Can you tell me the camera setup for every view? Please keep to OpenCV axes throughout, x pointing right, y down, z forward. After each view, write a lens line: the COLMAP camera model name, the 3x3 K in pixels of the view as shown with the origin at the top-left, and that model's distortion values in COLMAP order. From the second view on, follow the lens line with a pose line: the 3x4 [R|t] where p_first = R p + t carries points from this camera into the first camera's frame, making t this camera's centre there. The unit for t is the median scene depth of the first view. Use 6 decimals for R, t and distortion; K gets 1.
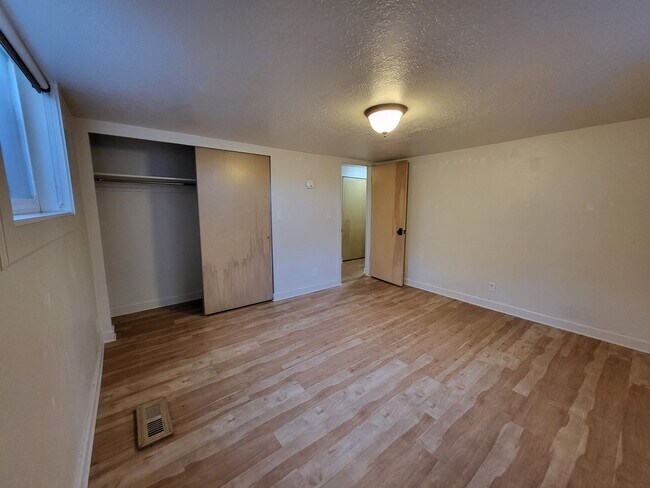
lens RADIAL K [[255.3, 0, 324.4], [0, 255.3, 243.6], [0, 0, 1]] dist [-0.001195, -0.001610]
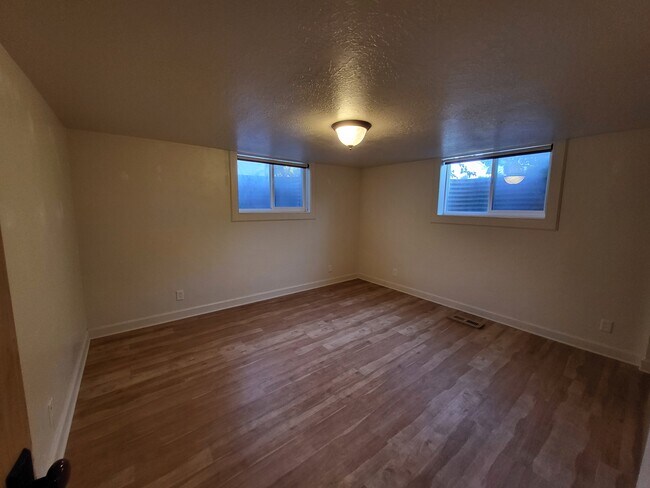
lens RADIAL K [[255.3, 0, 324.7], [0, 255.3, 242.8], [0, 0, 1]] dist [-0.001195, -0.001610]
pose [[-0.999936, -0.010431, -0.004451, 0.313849], [-0.011275, 0.956711, 0.290821, -0.320799], [0.001225, 0.290852, -0.956767, 1.932191]]
